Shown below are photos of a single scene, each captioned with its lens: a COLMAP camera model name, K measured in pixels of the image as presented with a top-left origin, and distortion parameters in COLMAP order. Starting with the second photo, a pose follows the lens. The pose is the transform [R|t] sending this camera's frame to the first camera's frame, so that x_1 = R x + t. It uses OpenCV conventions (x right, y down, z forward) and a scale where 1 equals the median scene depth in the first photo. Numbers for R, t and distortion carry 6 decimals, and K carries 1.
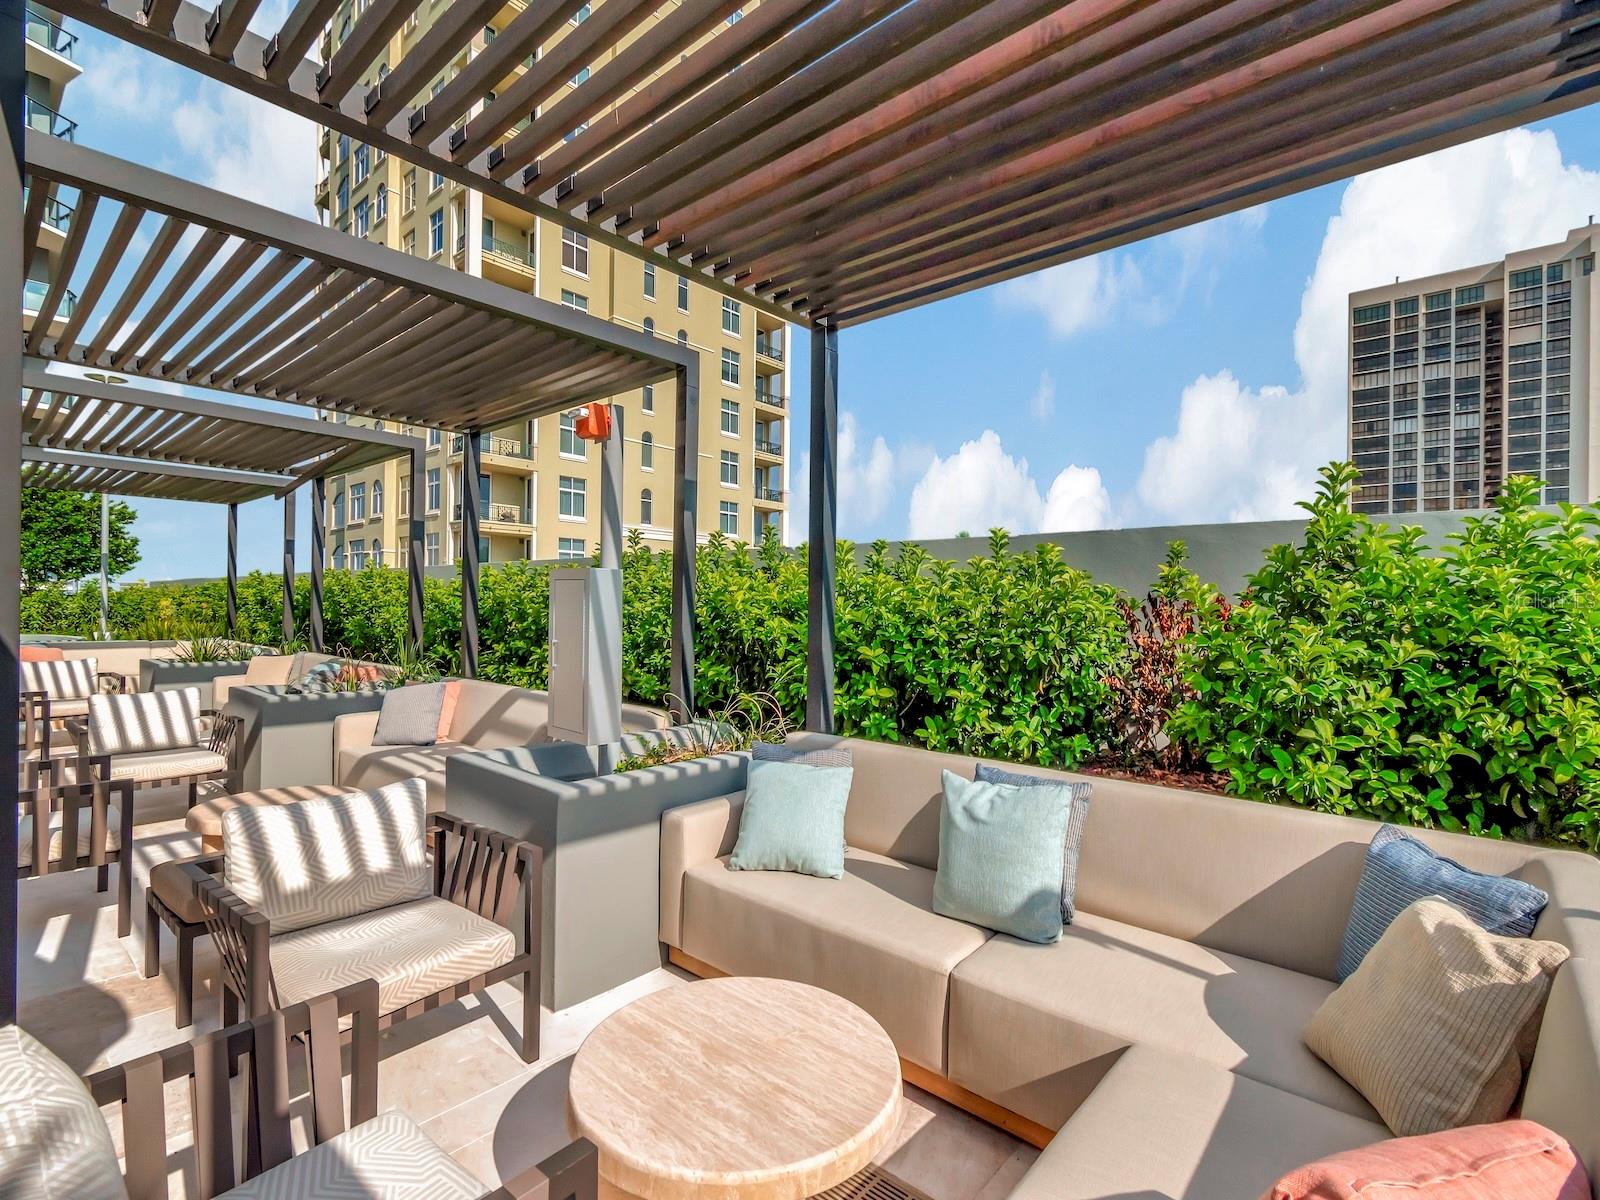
lens RADIAL K [[759.7, 0, 800.0], [0, 759.7, 600.0], [0, 0, 1]] dist [0.000190, -0.000799]
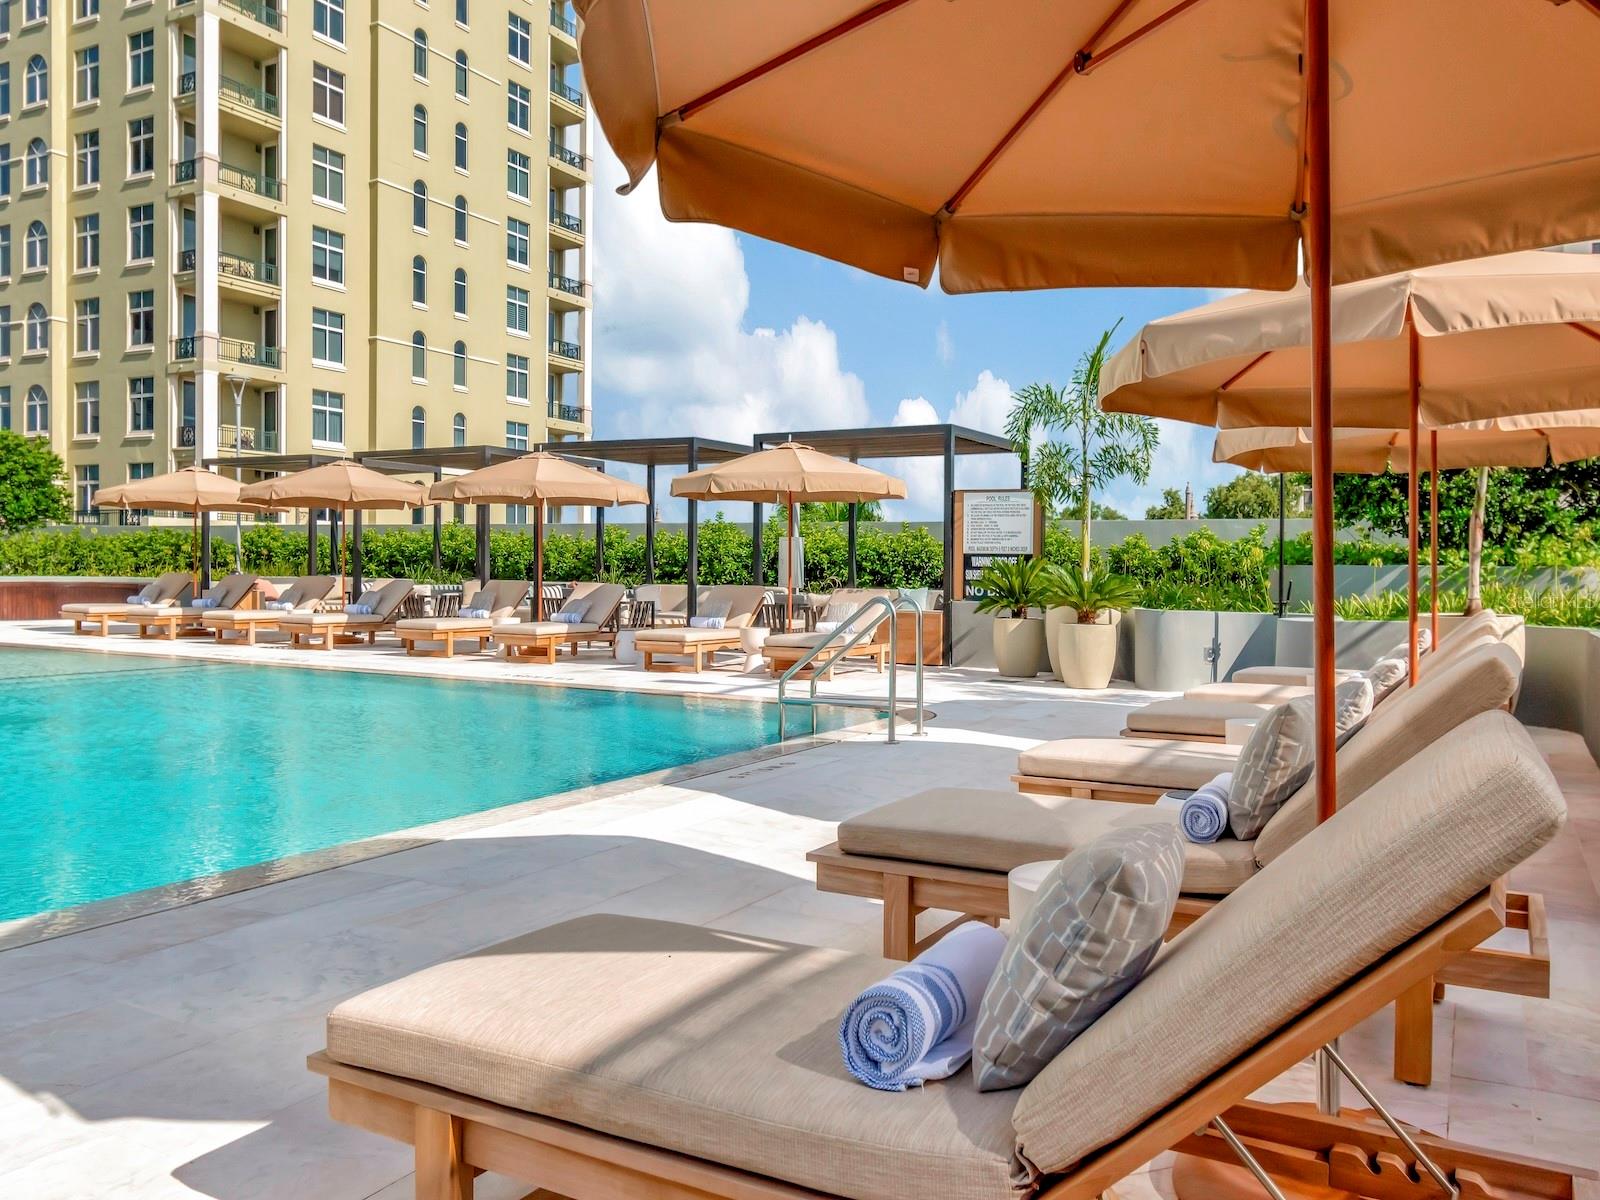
lens RADIAL K [[1244.0, 0, 800.0], [0, 1244.0, 600.0], [0, 0, 1]] dist [-0.009490, -0.000982]
pose [[0.975529, -0.006756, 0.219769, -0.043050], [-0.001309, 0.999332, 0.036531, 0.001086], [-0.219869, -0.035924, 0.974868, -0.129560]]
